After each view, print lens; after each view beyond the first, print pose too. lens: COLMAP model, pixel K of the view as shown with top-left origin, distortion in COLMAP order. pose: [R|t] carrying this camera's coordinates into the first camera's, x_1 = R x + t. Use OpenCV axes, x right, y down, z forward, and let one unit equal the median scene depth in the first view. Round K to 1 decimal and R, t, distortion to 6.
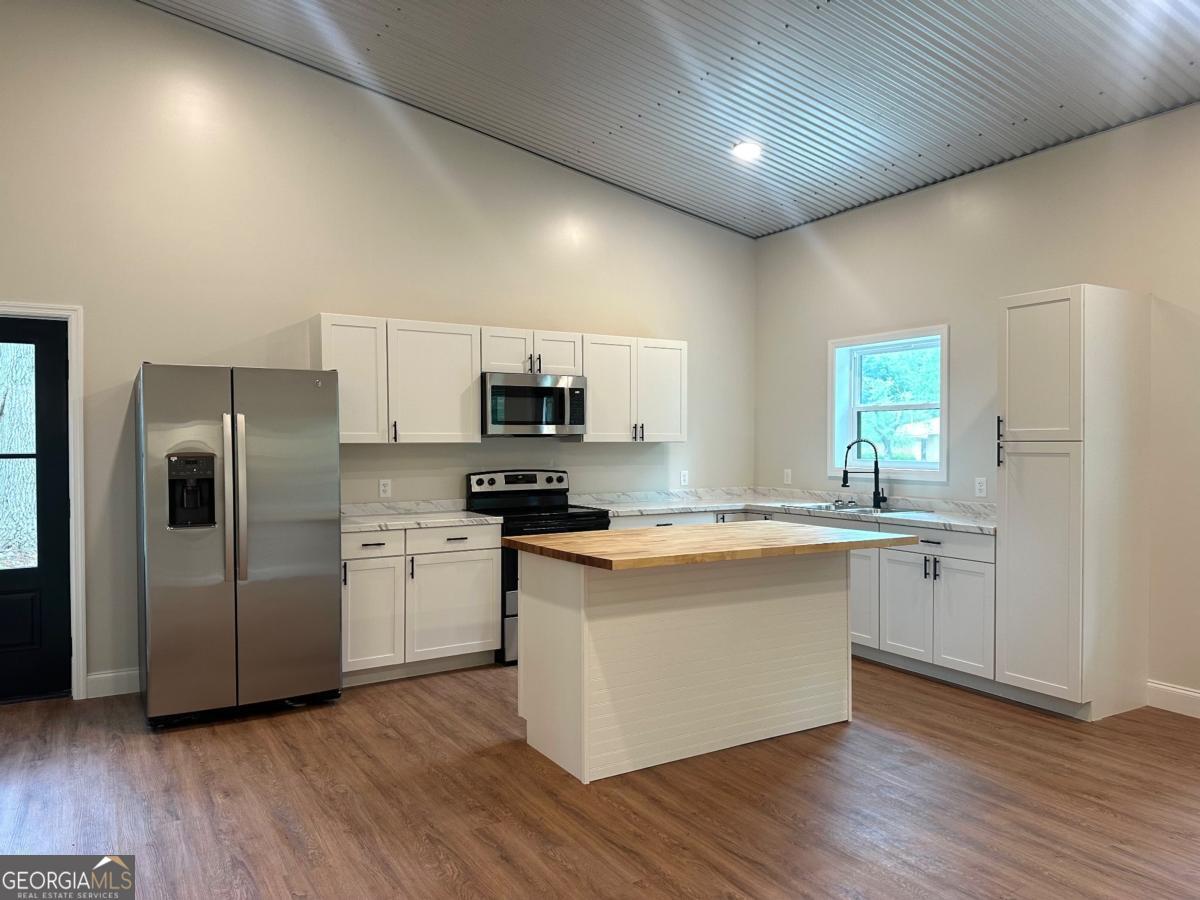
lens RADIAL K [[847.5, 0, 594.2], [0, 847.5, 444.9], [0, 0, 1]] dist [0.047669, -0.035516]
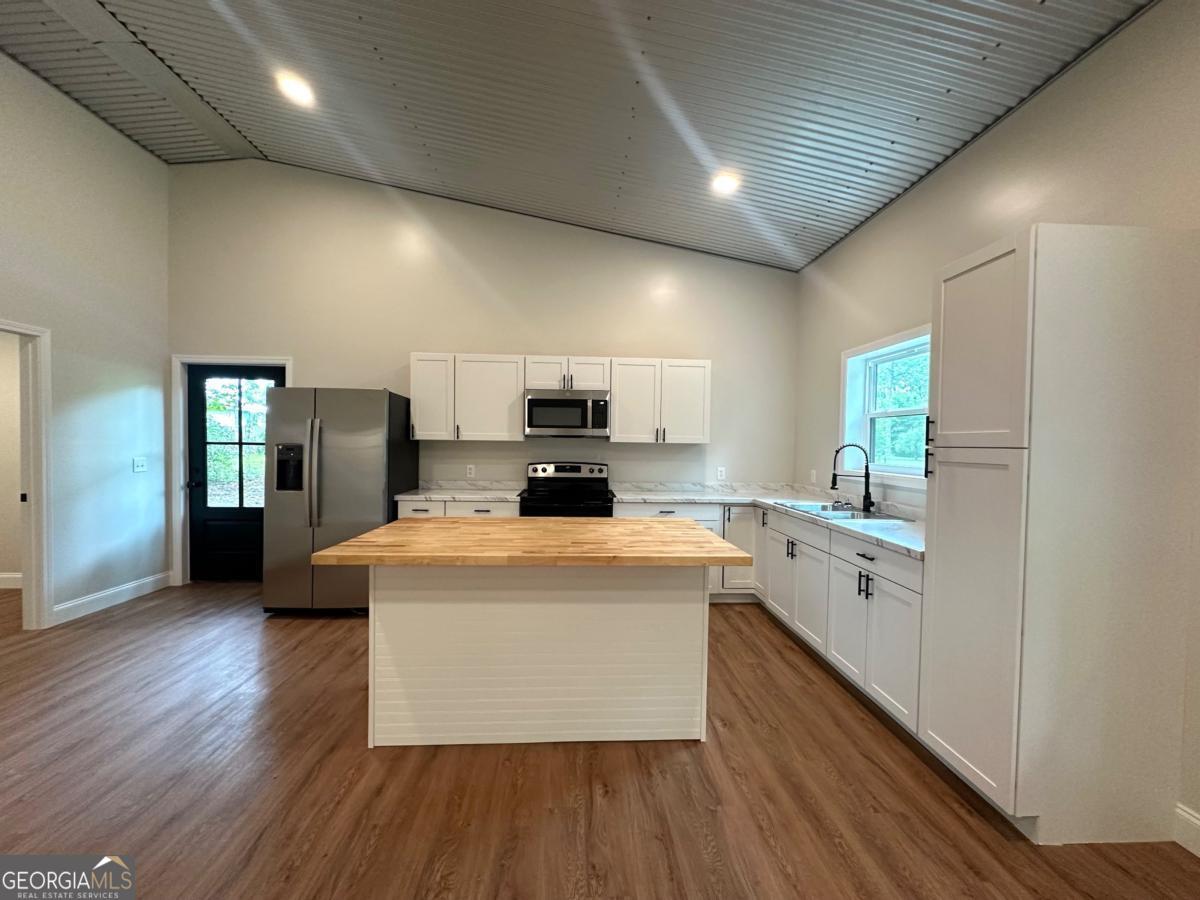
lens RADIAL K [[478.1, 0, 602.2], [0, 478.1, 451.3], [0, 0, 1]] dist [-0.002547, 0.001989]
pose [[0.884930, 0.024542, -0.465077, 0.332124], [-0.019478, 0.999687, 0.015691, -0.000666], [0.465317, -0.004827, 0.885131, 0.369618]]
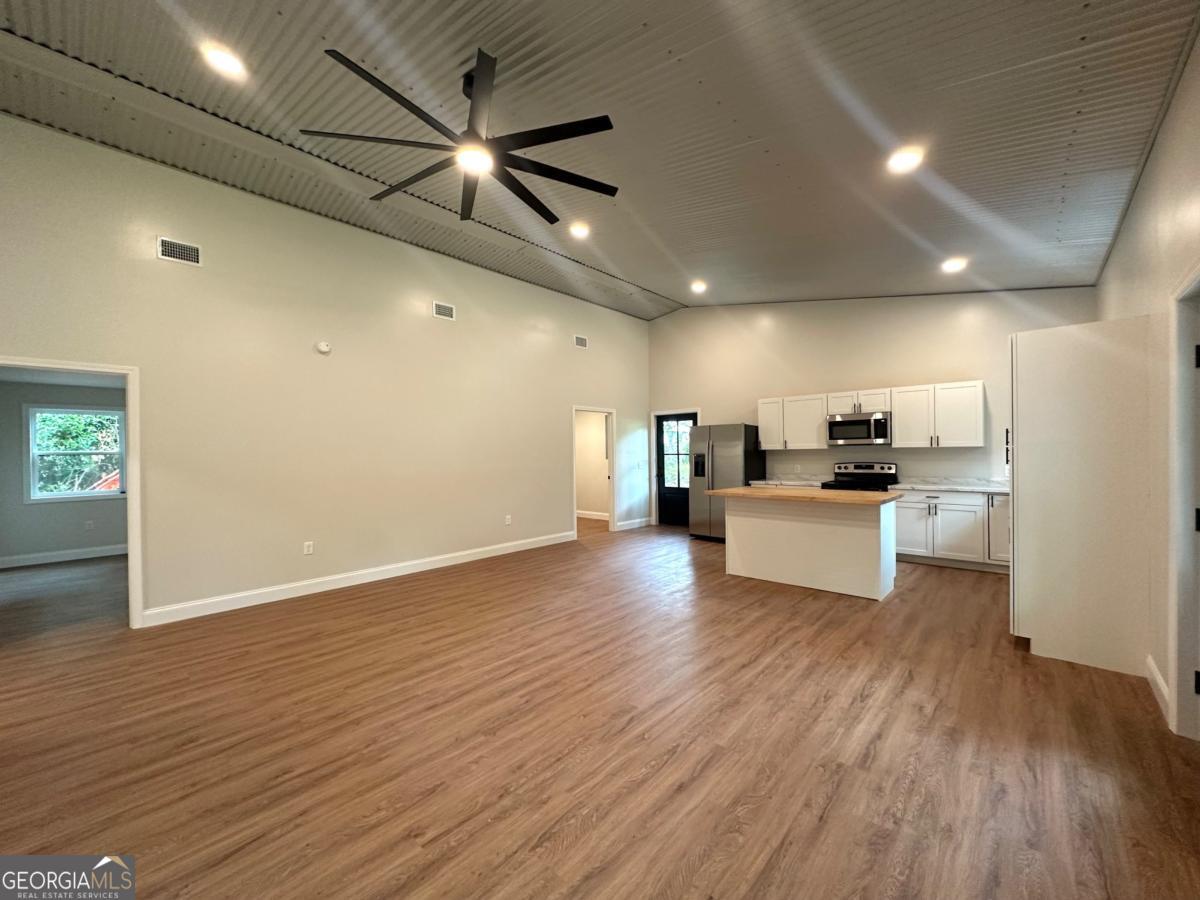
lens RADIAL K [[478.1, 0, 597.0], [0, 478.1, 453.9], [0, 0, 1]] dist [-0.002547, 0.001989]
pose [[0.280854, 0.003421, -0.959744, 0.840125], [0.008397, 0.999947, 0.006021, -0.001611], [0.959714, -0.009750, 0.280810, 0.105682]]
